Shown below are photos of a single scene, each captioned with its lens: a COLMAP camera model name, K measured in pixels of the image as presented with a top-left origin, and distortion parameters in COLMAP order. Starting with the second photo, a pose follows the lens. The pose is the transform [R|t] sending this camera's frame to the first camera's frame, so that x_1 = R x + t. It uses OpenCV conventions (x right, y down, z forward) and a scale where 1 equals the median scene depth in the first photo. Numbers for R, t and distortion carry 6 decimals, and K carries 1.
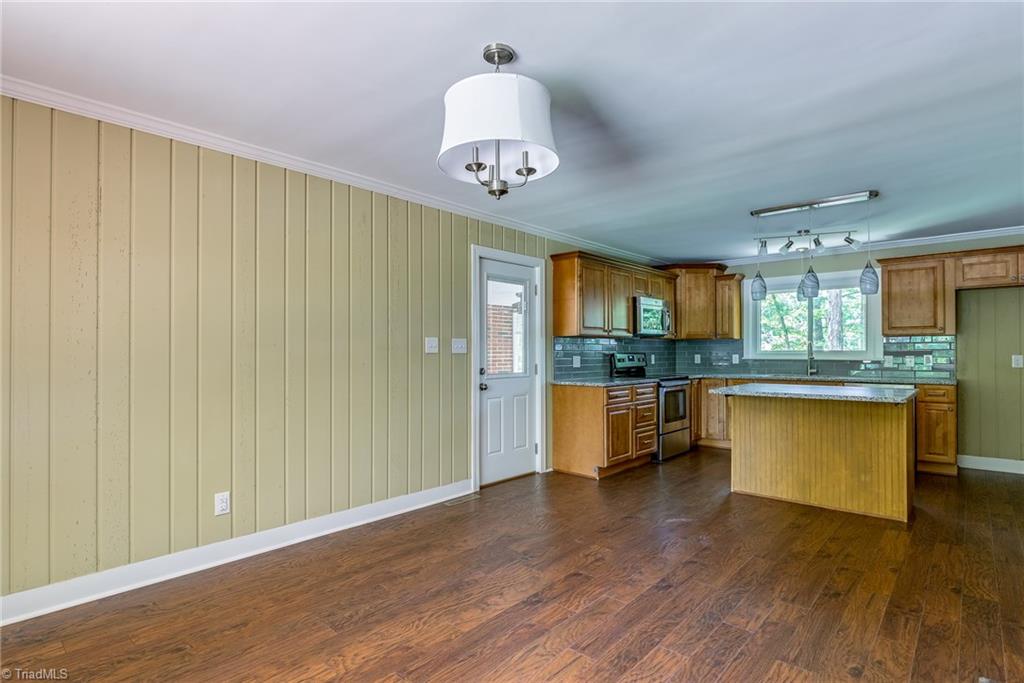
lens RADIAL K [[507.5, 0, 505.2], [0, 507.5, 347.3], [0, 0, 1]] dist [-0.005977, -0.001837]
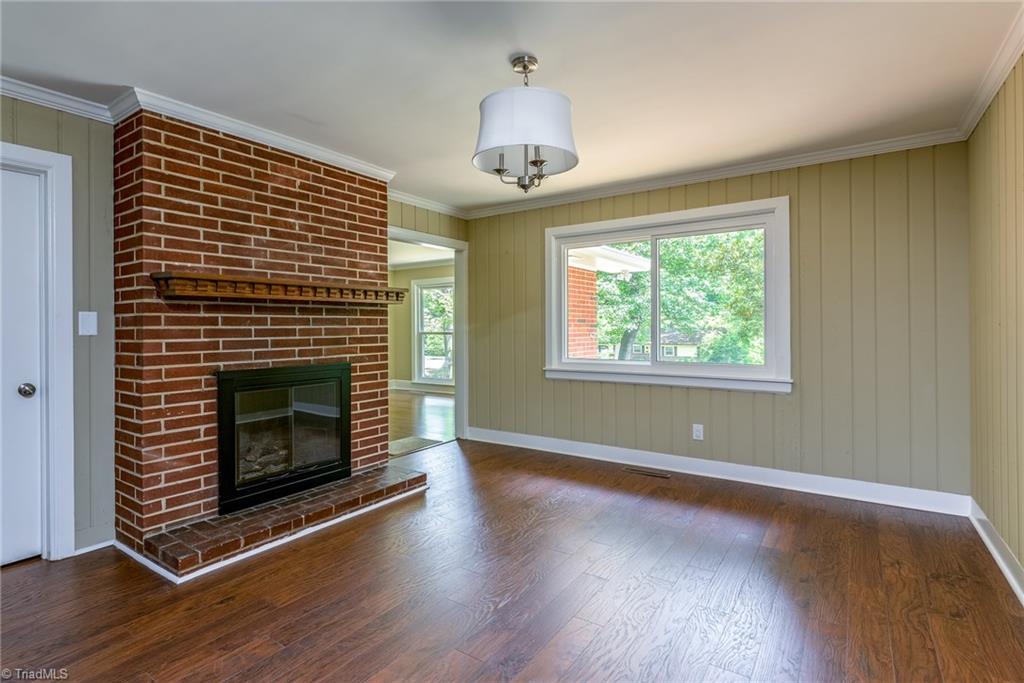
lens RADIAL K [[507.5, 0, 505.0], [0, 507.5, 331.3], [0, 0, 1]] dist [-0.005977, -0.001837]
pose [[-0.988630, 0.011255, -0.149947, 0.081698], [0.011564, 0.999932, -0.001188, 0.008819], [0.149924, -0.002909, -0.988693, 0.833447]]
